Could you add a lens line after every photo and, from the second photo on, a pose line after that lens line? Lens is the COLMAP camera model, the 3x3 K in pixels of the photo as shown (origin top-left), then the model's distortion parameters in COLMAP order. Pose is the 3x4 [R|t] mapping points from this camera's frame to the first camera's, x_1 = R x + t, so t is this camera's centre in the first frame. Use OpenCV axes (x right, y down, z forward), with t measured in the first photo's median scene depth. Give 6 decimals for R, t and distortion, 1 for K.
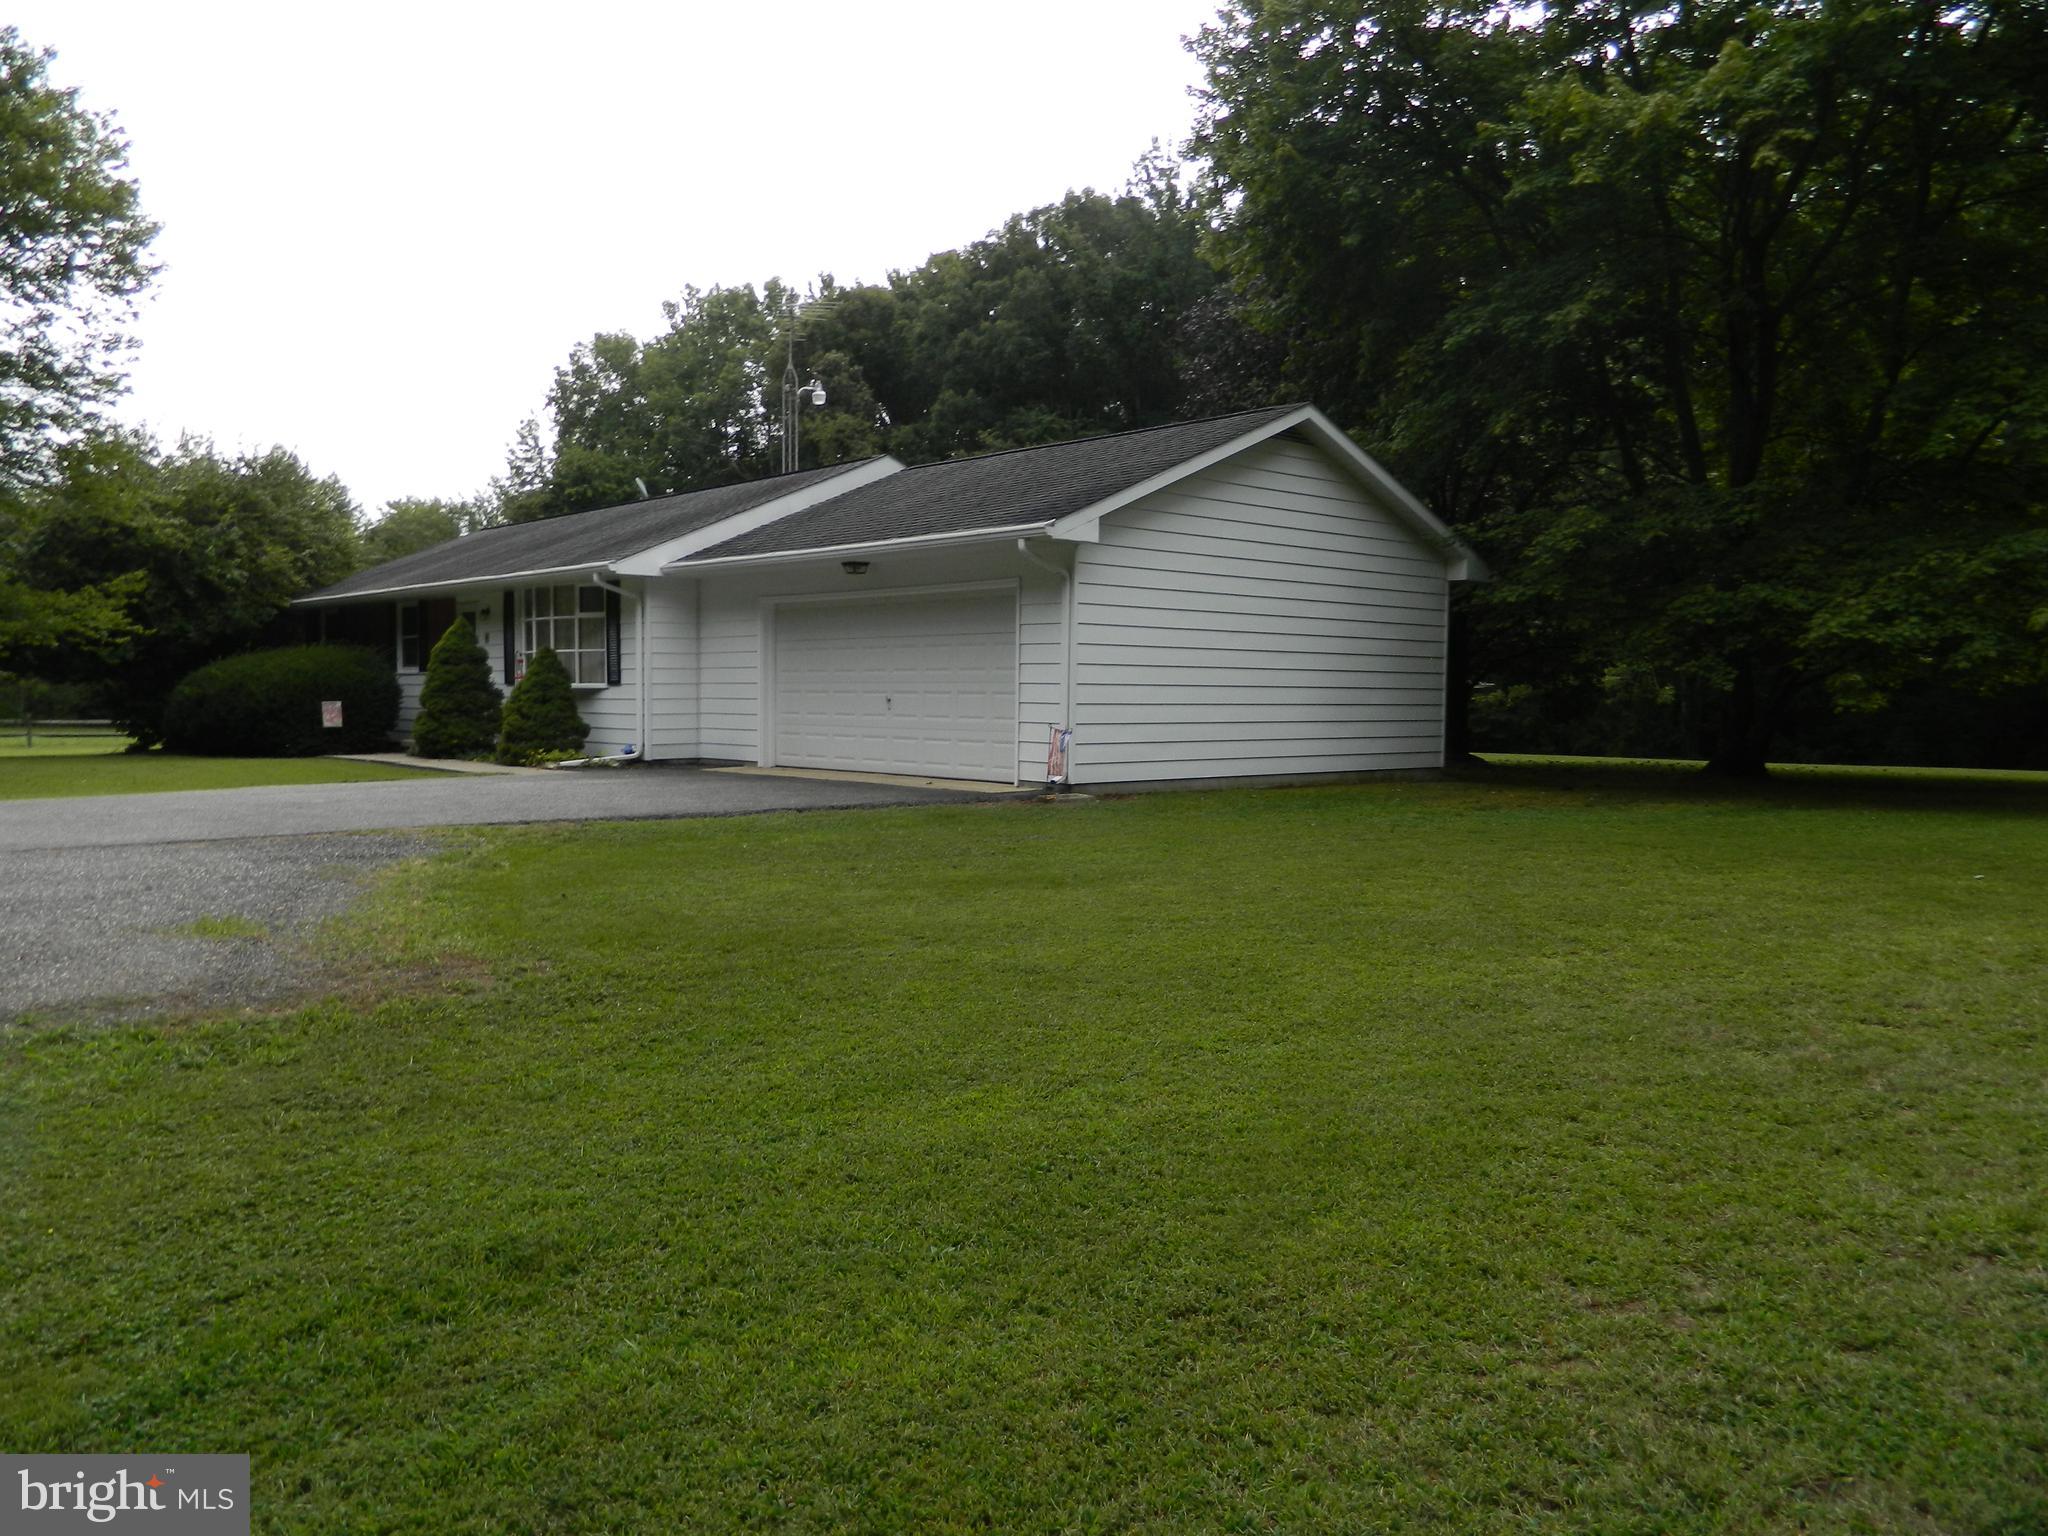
lens RADIAL K [[1512.2, 0, 1015.4], [0, 1512.2, 765.8], [0, 0, 1]] dist [0.020798, 0.018238]
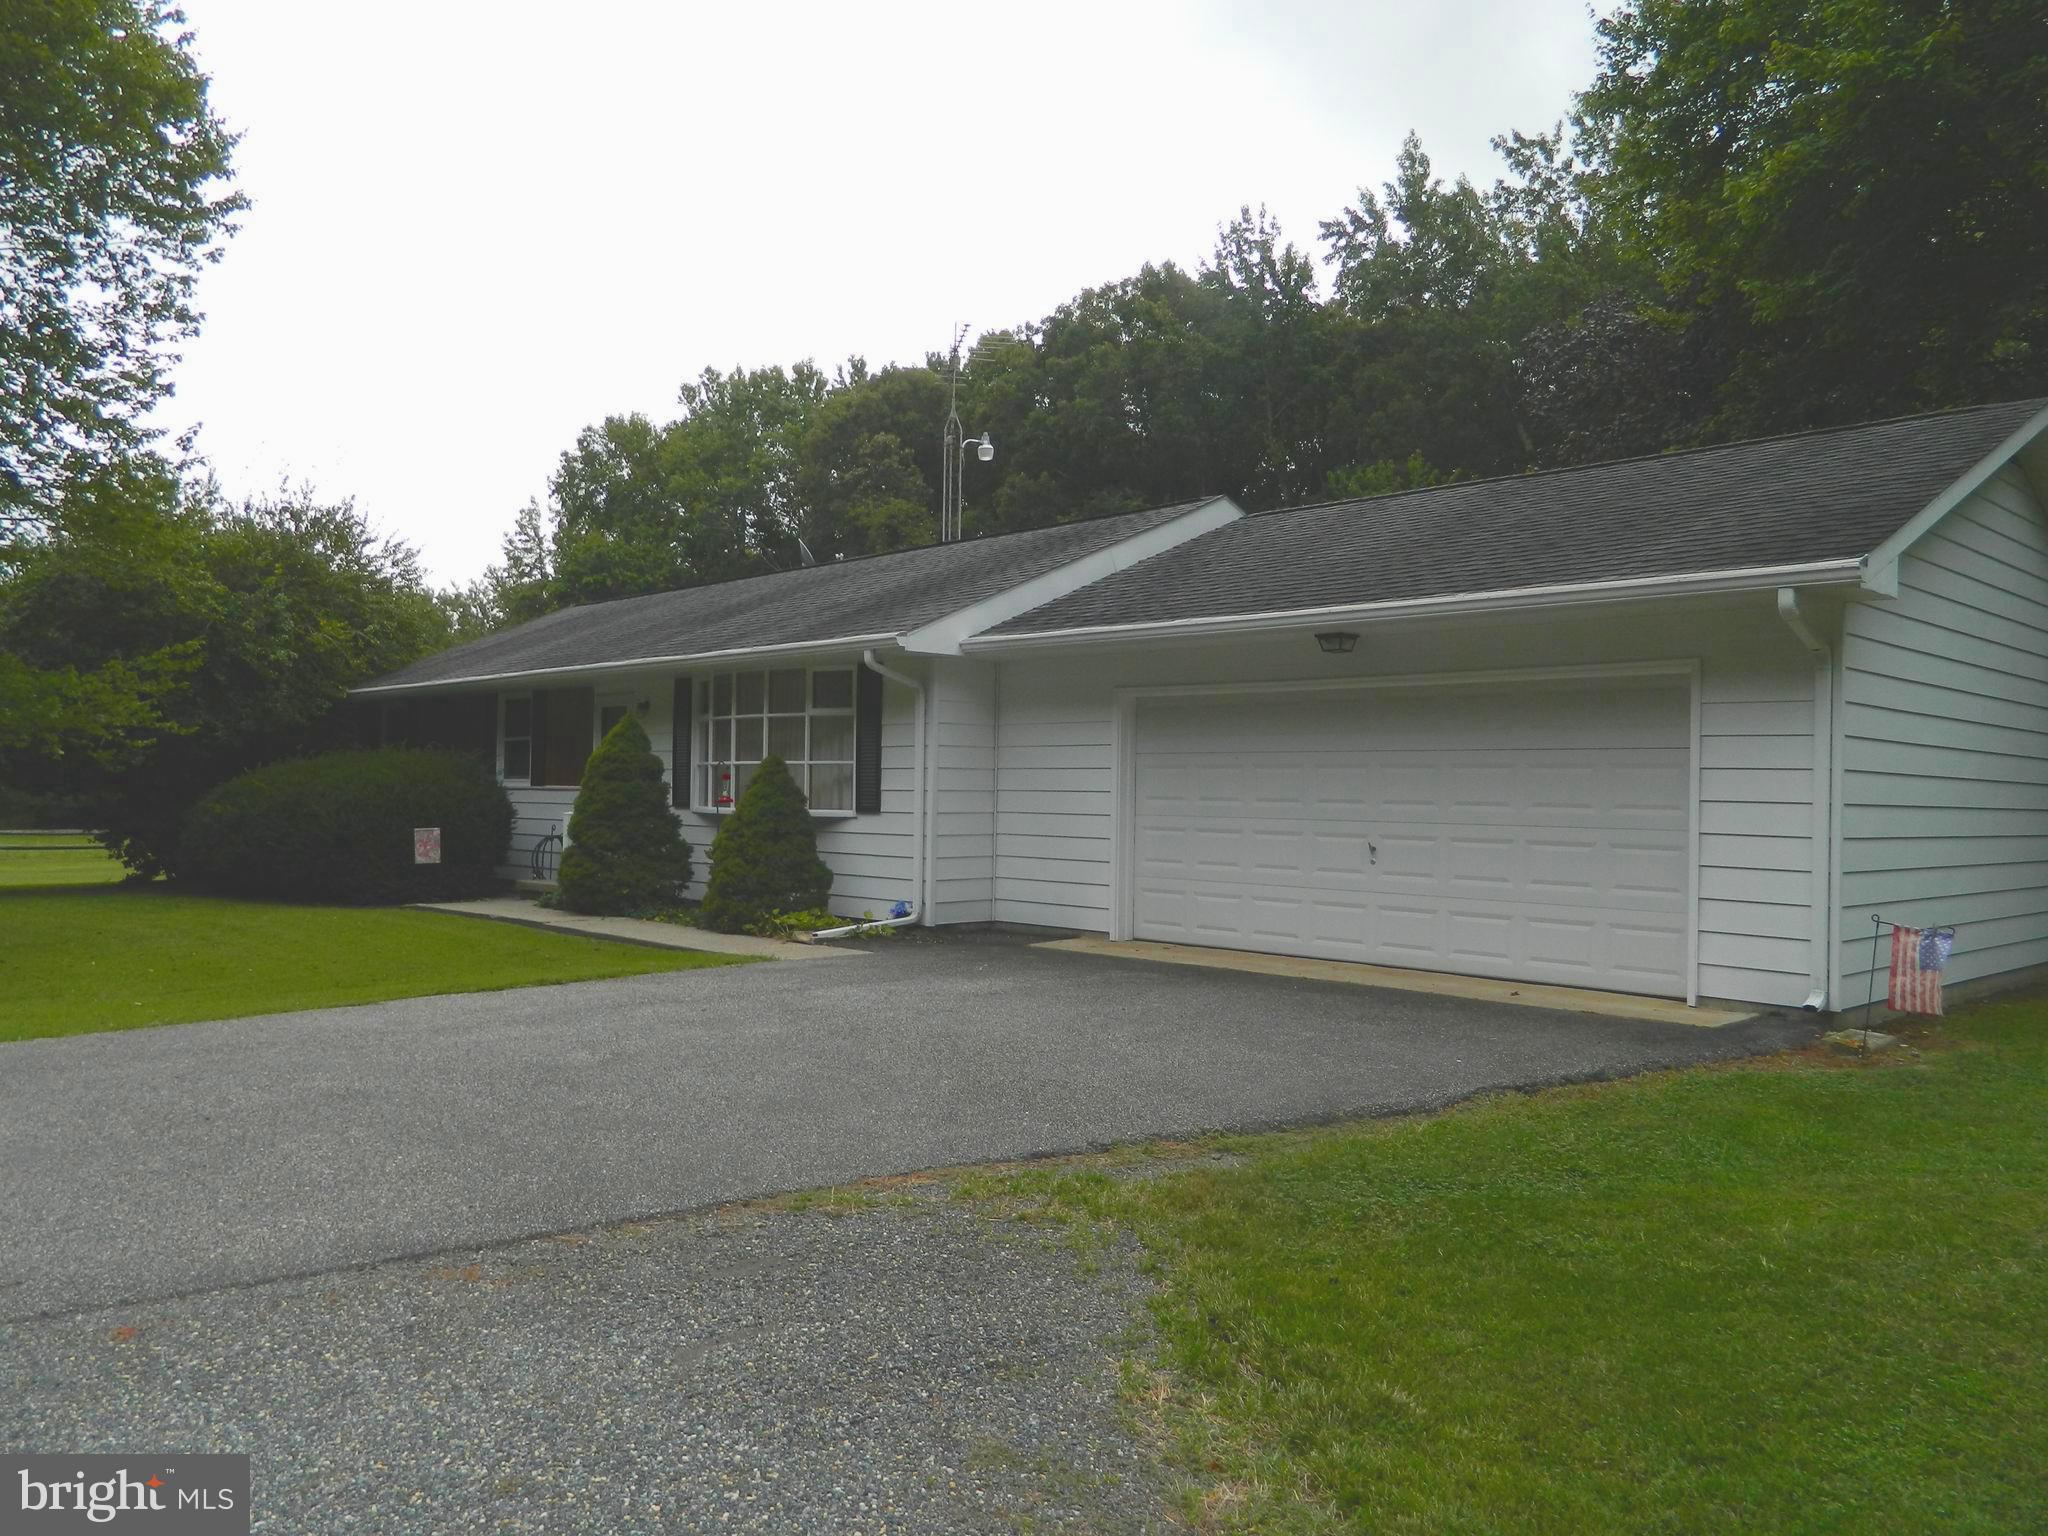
lens RADIAL K [[1512.2, 0, 1022.8], [0, 1512.2, 781.3], [0, 0, 1]] dist [0.020798, 0.018238]
pose [[0.999582, 0.009321, 0.027377, -0.153167], [-0.007735, 0.998317, -0.057482, -0.020651], [-0.027867, 0.057246, 0.997971, 0.221927]]
